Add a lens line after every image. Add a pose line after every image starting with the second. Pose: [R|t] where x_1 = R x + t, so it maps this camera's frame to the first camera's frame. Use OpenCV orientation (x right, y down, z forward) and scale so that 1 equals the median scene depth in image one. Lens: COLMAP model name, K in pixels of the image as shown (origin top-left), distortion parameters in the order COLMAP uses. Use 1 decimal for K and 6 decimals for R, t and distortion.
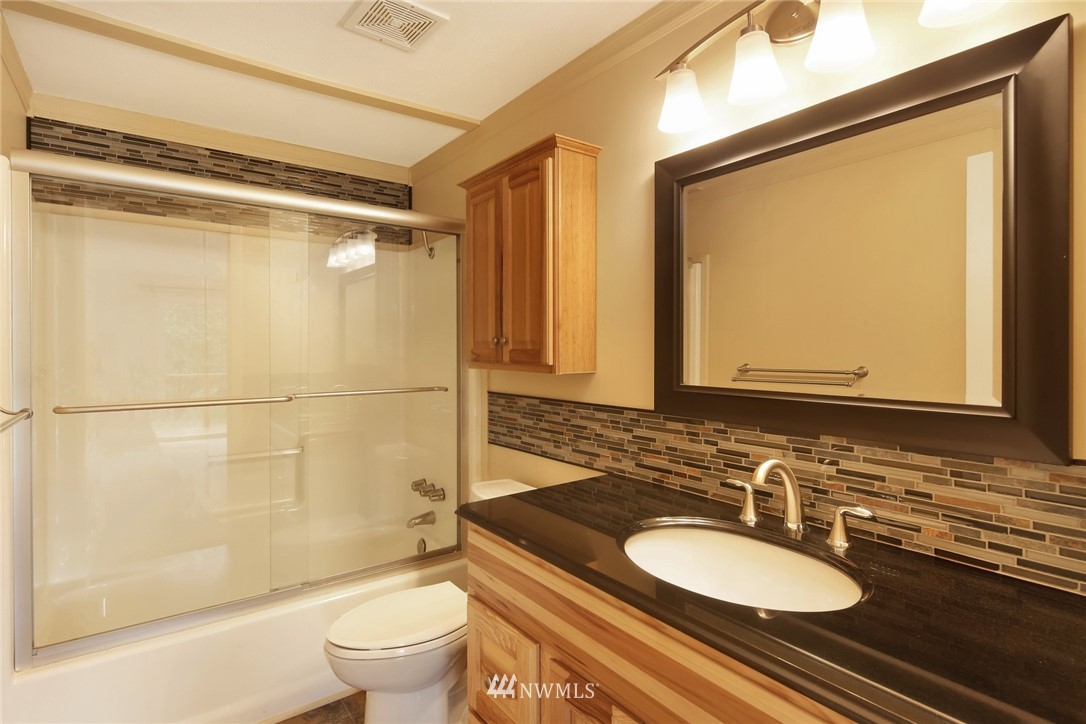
lens RADIAL K [[545.6, 0, 555.9], [0, 545.6, 344.3], [0, 0, 1]] dist [0.004073, 0.000219]
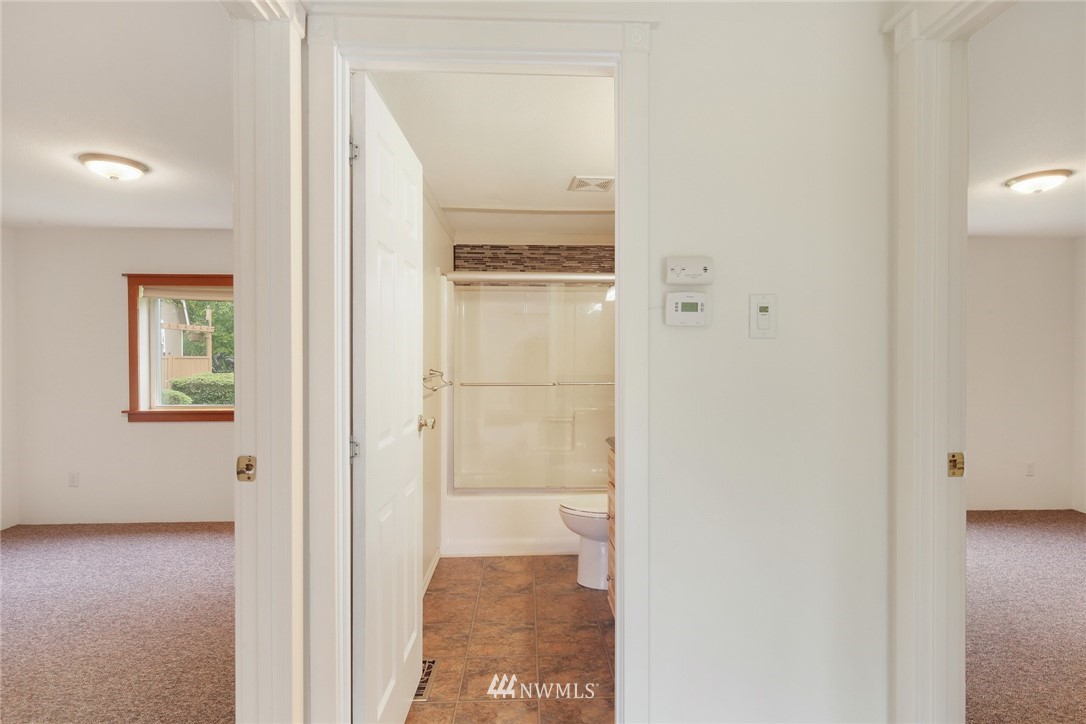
lens RADIAL K [[545.6, 0, 555.9], [0, 545.6, 344.3], [0, 0, 1]] dist [0.004073, 0.000219]
pose [[0.828212, -0.009405, -0.560335, 0.500608], [-0.001235, 0.999826, -0.018608, -0.000806], [0.560413, 0.016103, 0.828057, -0.480758]]
